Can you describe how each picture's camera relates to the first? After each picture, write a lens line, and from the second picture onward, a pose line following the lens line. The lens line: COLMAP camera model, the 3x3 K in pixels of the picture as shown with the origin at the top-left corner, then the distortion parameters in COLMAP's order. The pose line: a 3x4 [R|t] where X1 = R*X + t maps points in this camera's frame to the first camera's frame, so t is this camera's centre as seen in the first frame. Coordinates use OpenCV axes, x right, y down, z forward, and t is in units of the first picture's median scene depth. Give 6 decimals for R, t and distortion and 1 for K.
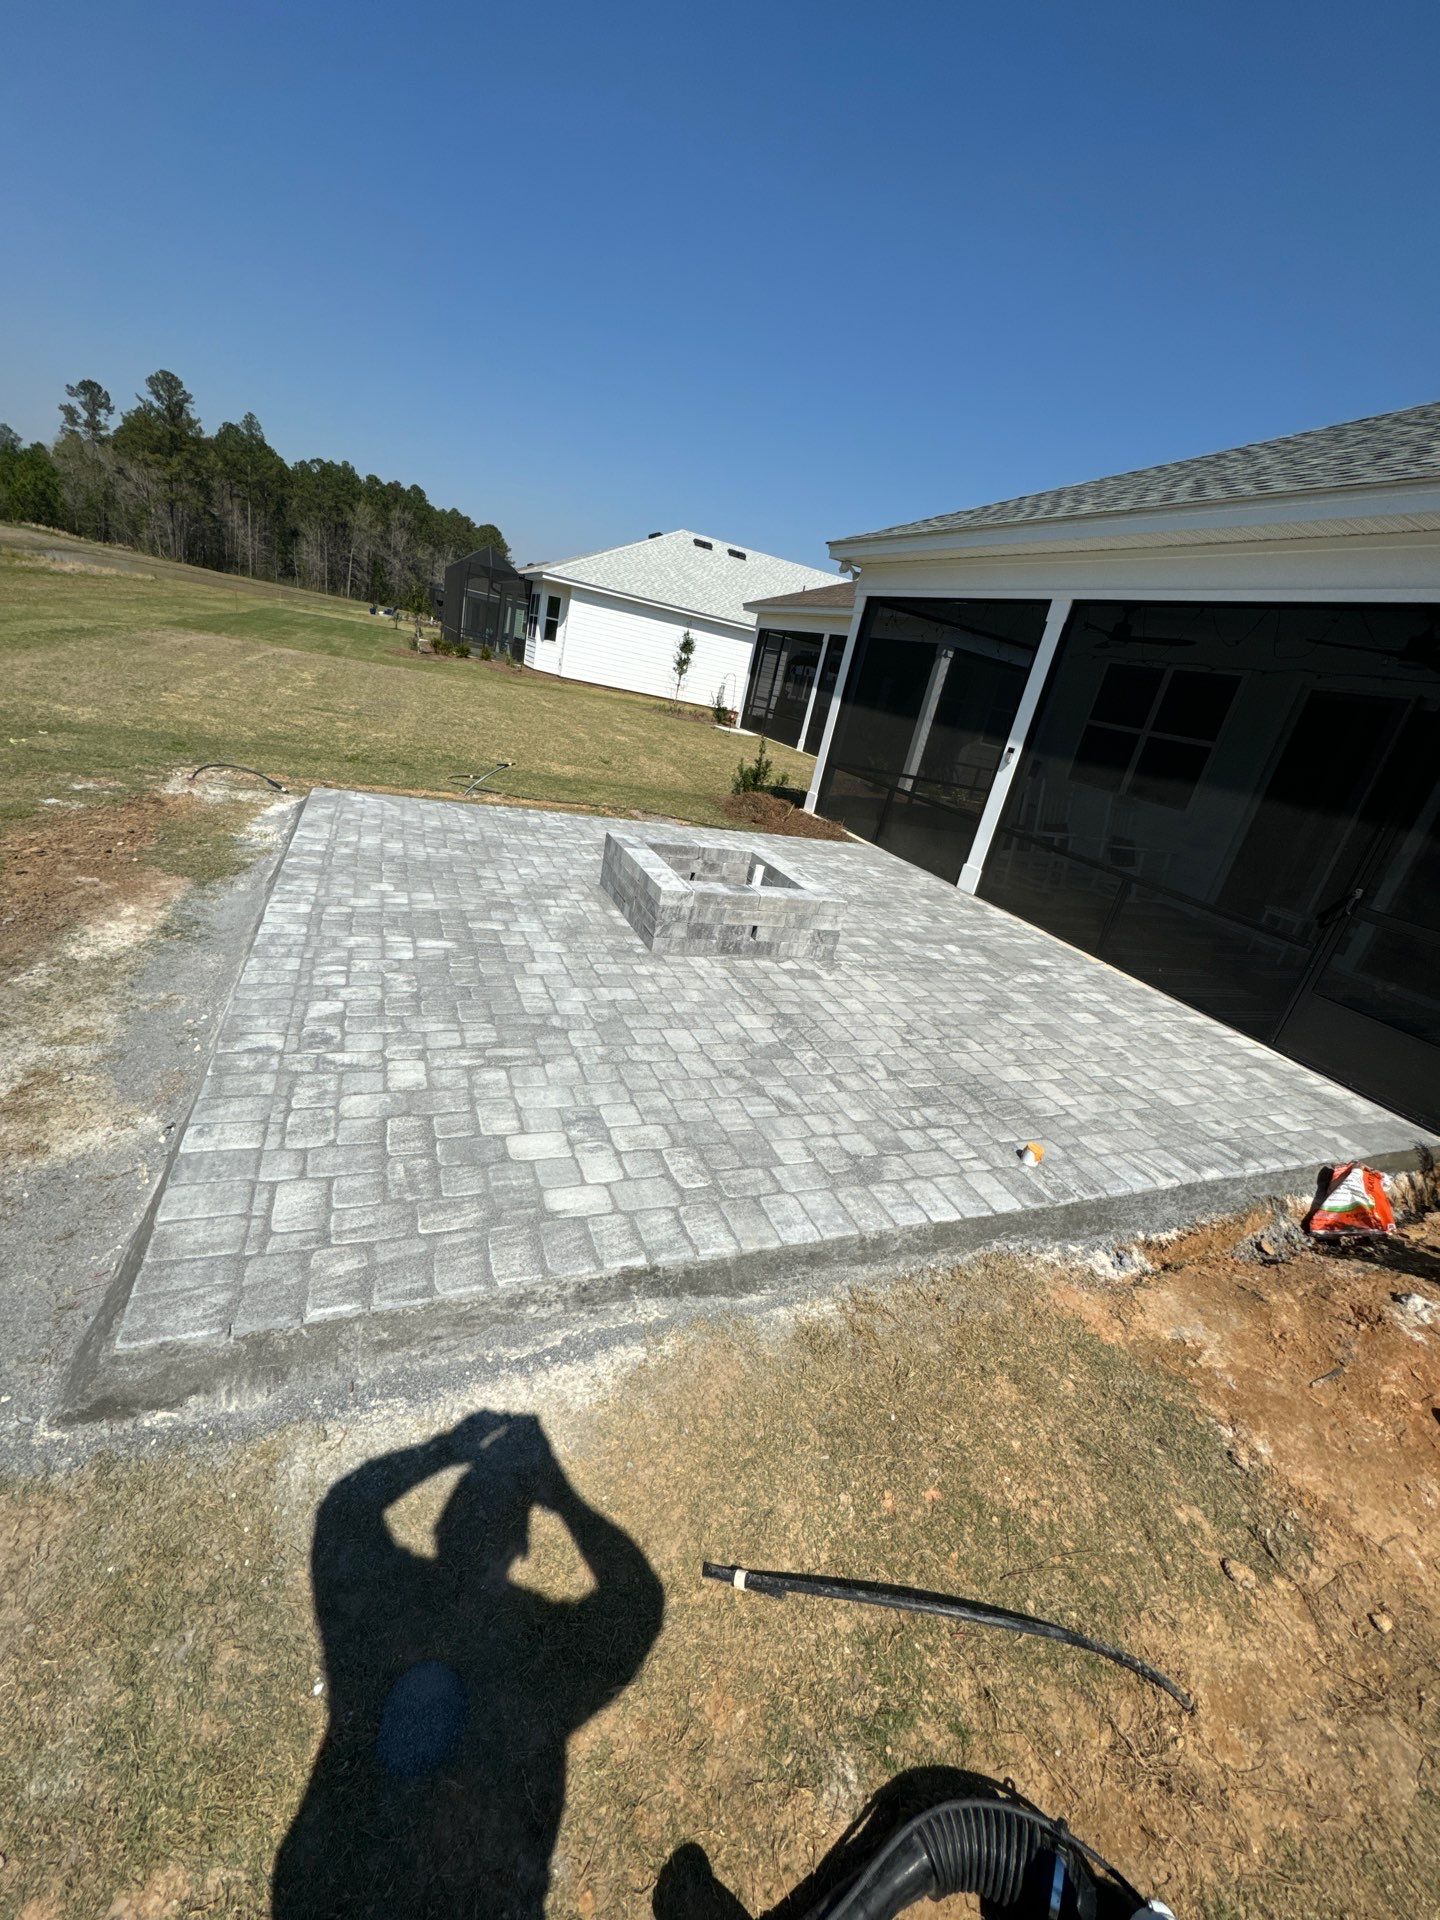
lens RADIAL K [[762.1, 0, 720.2], [0, 762.1, 959.4], [0, 0, 1]] dist [0.000825, 0.000083]
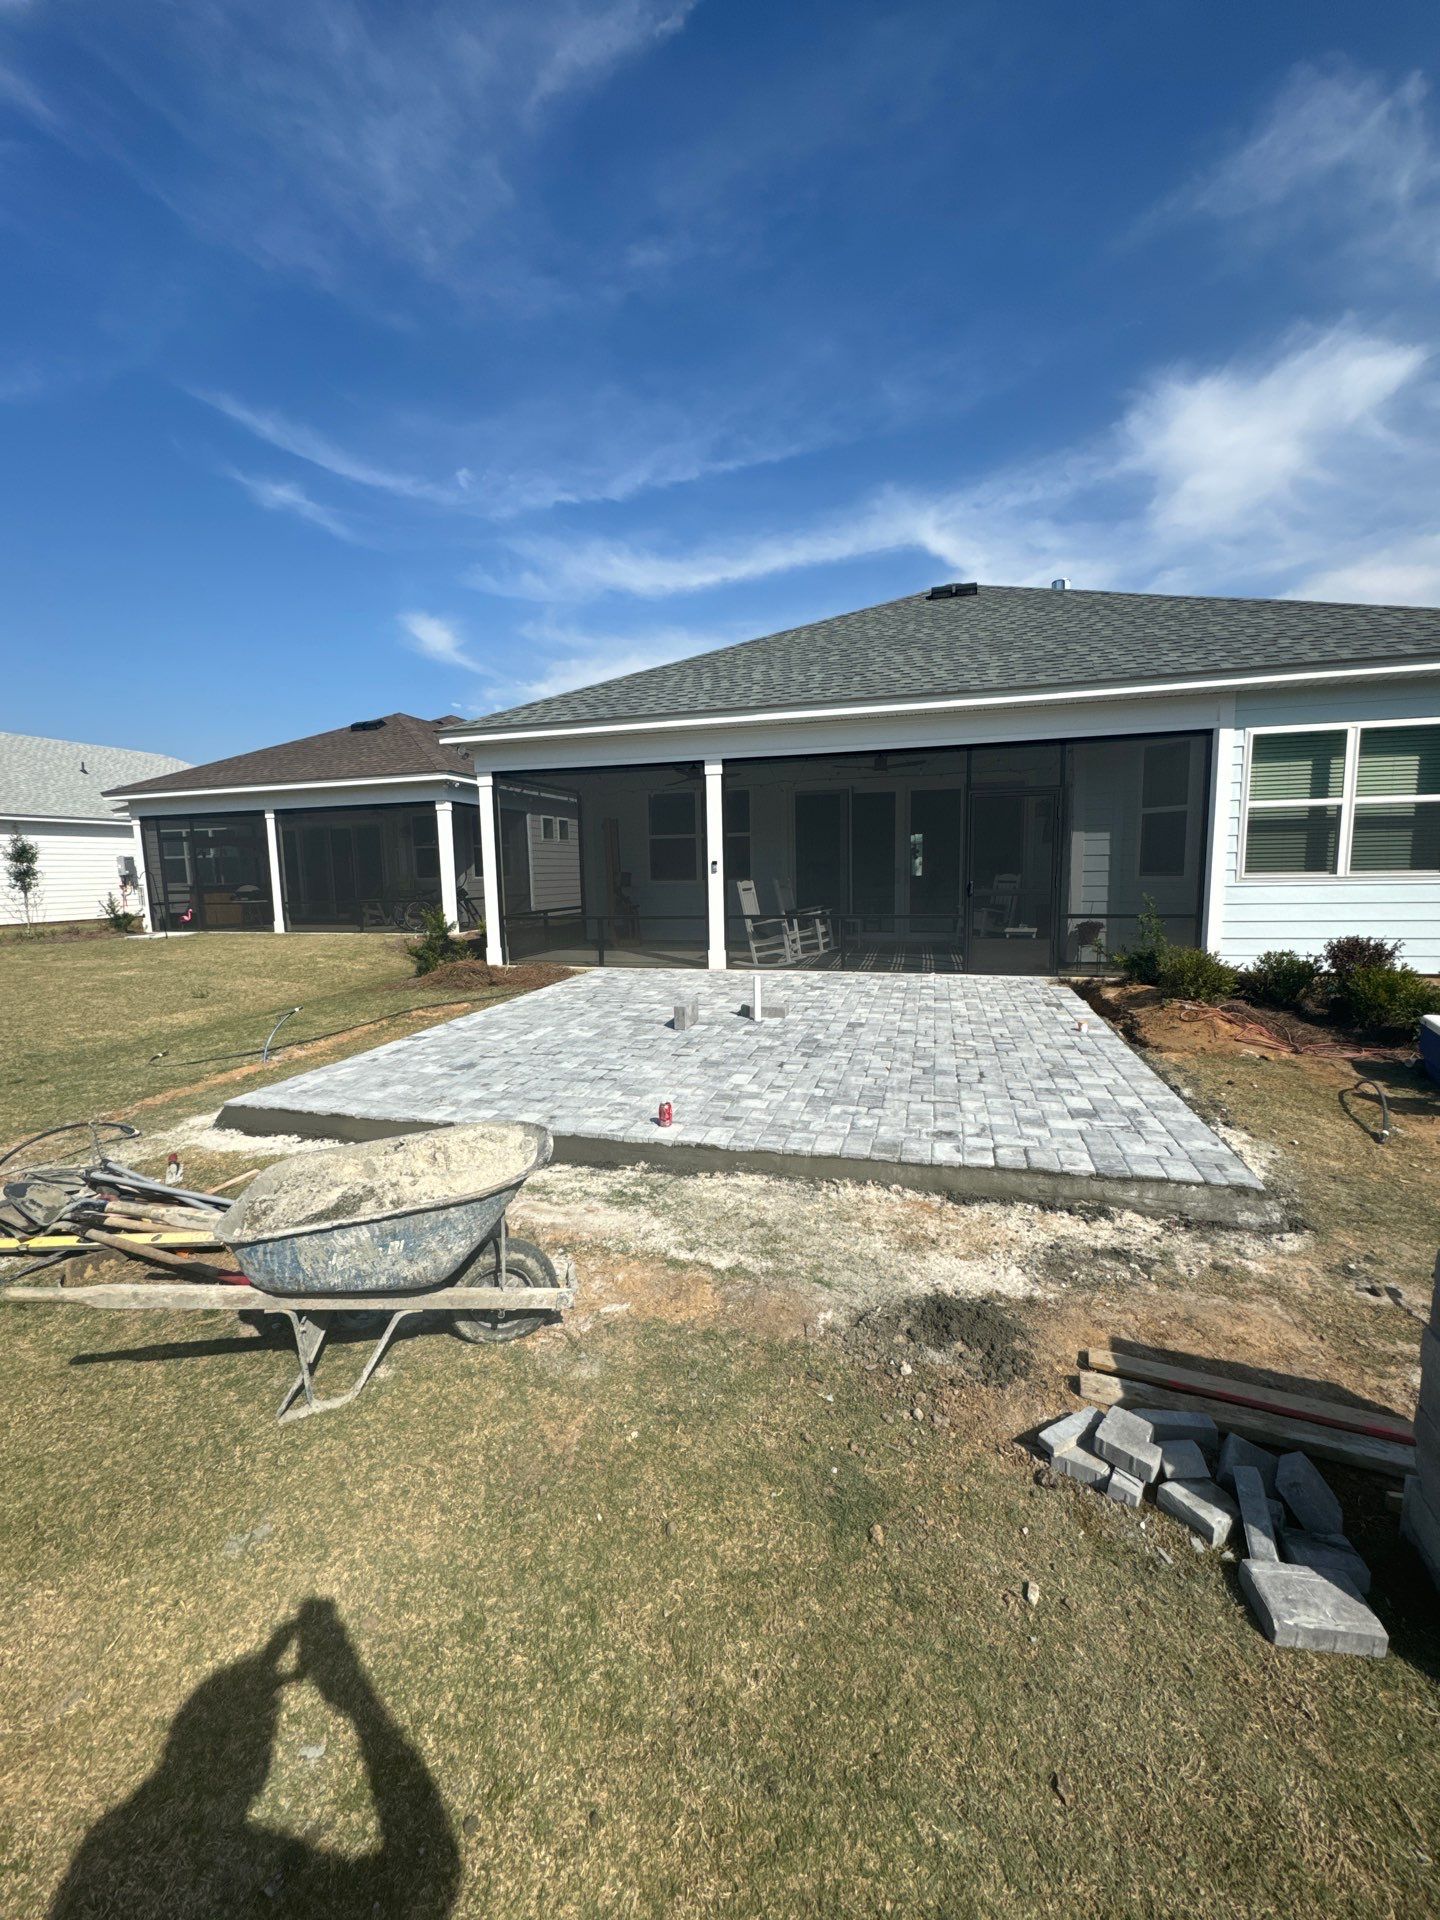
lens RADIAL K [[761.7, 0, 720.0], [0, 761.7, 960.0], [0, 0, 1]] dist [-0.000604, 0.000166]
pose [[0.602024, -0.307441, 0.736917, -0.527694], [0.416273, 0.908407, 0.038912, -0.125440], [-0.681384, 0.283333, 0.674862, 0.083189]]
